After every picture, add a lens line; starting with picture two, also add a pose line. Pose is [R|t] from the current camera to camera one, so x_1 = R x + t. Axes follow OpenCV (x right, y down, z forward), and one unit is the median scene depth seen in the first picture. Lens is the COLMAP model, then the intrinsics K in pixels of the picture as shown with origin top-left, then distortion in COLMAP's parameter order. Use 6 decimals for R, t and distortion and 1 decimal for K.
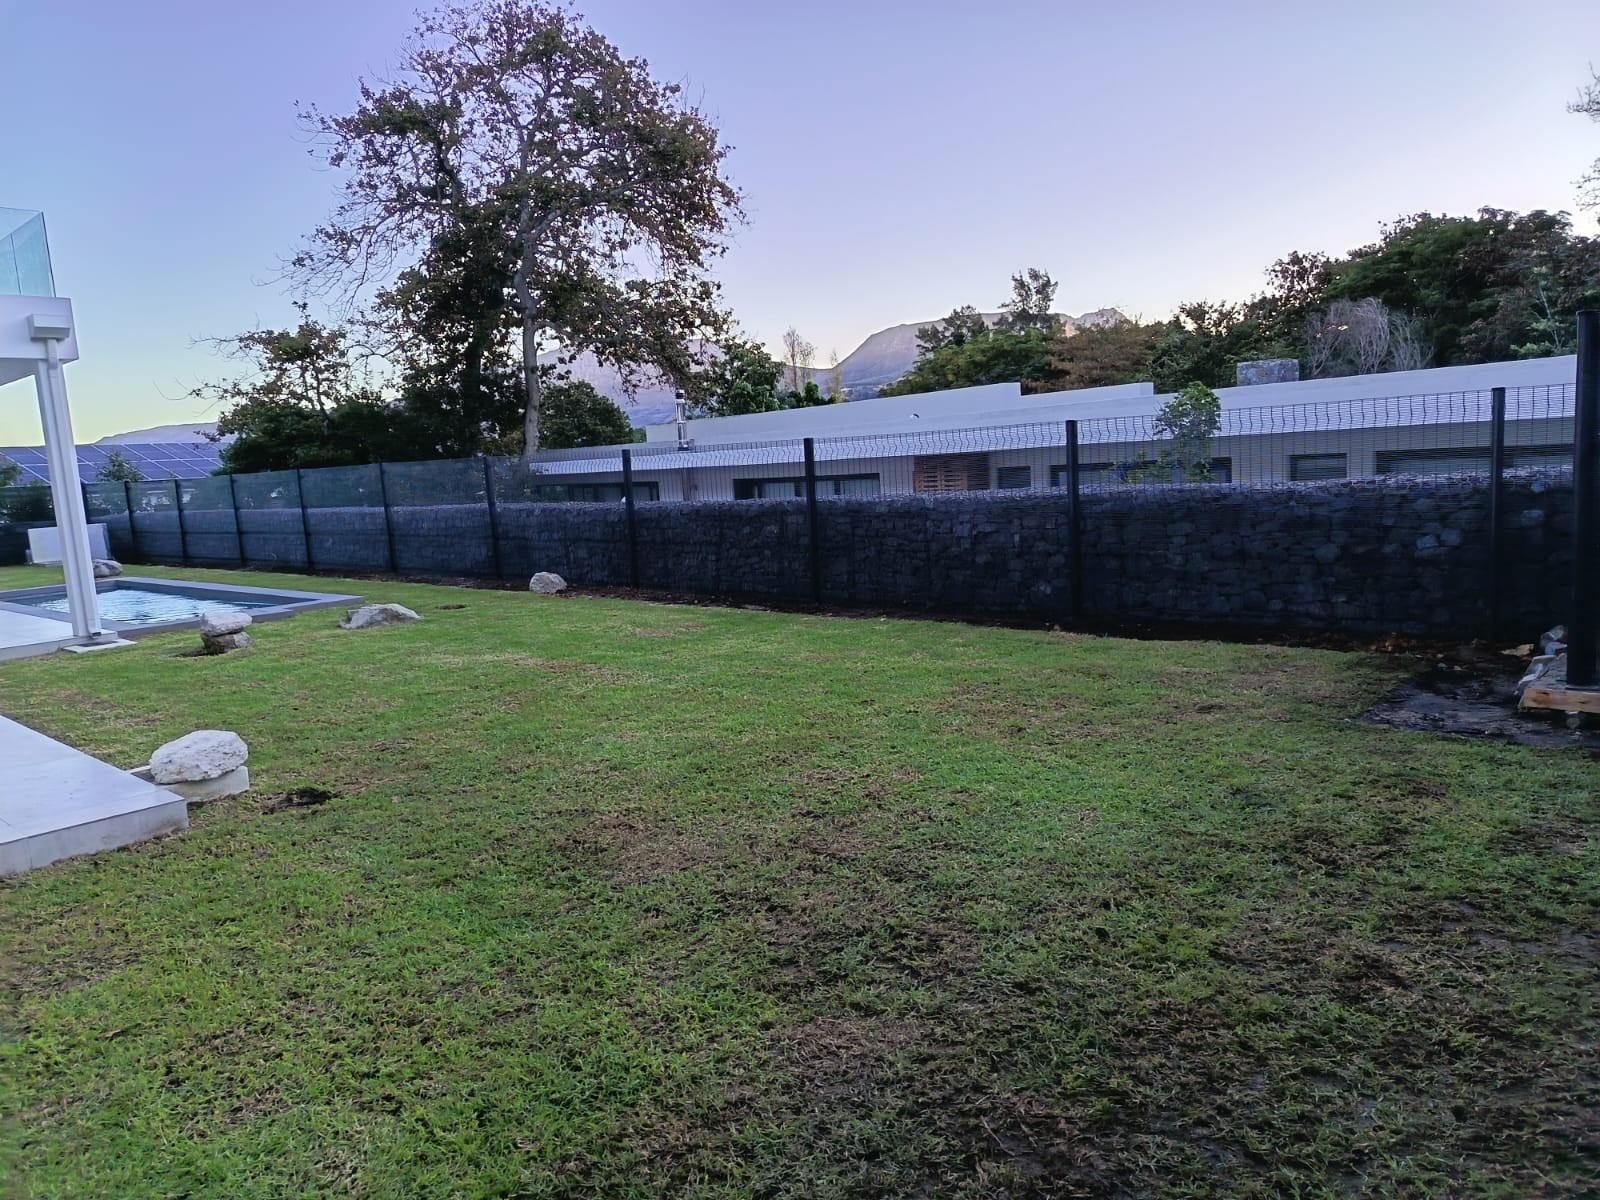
lens RADIAL K [[1119.2, 0, 800.0], [0, 1119.2, 600.0], [0, 0, 1]] dist [0.001751, -0.003749]
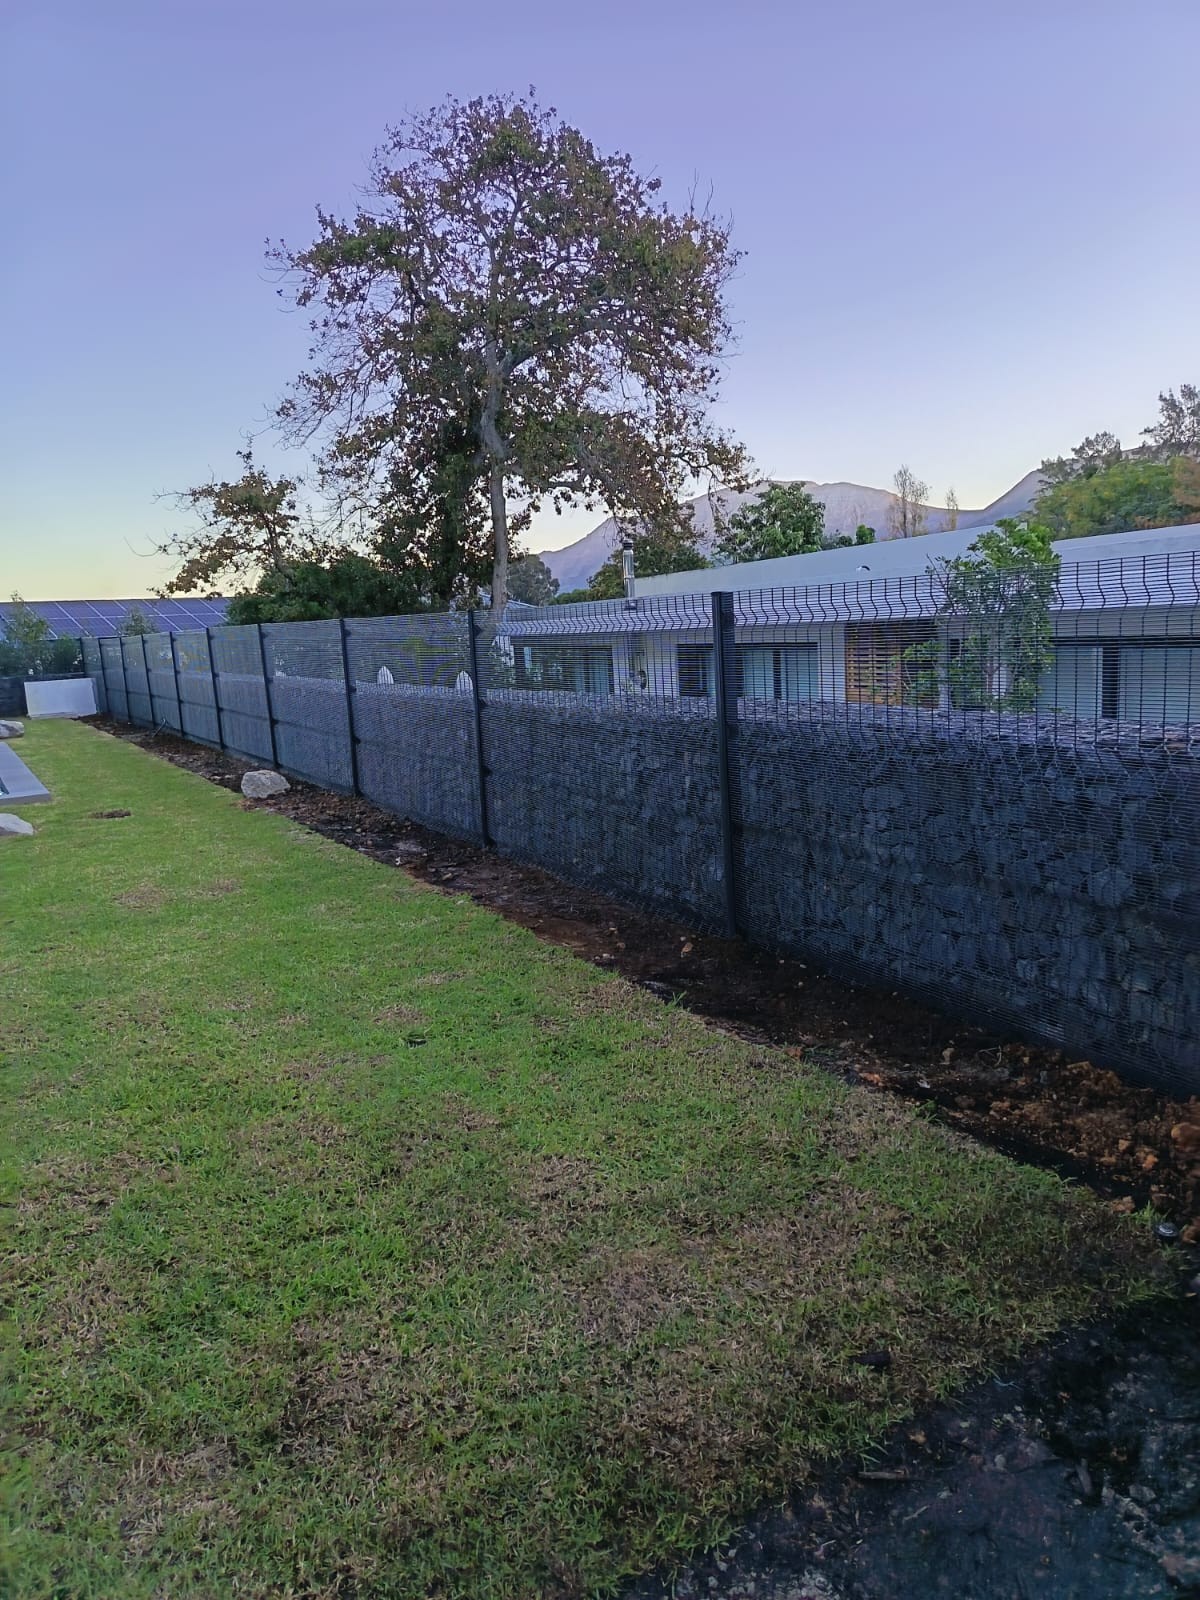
lens RADIAL K [[1119.2, 0, 600.0], [0, 1119.2, 800.0], [0, 0, 1]] dist [0.001751, -0.003749]
pose [[0.956231, 0.052233, -0.287912, 0.117657], [-0.039118, 0.997926, 0.051124, -0.027235], [0.289985, -0.037624, 0.956291, 0.146284]]
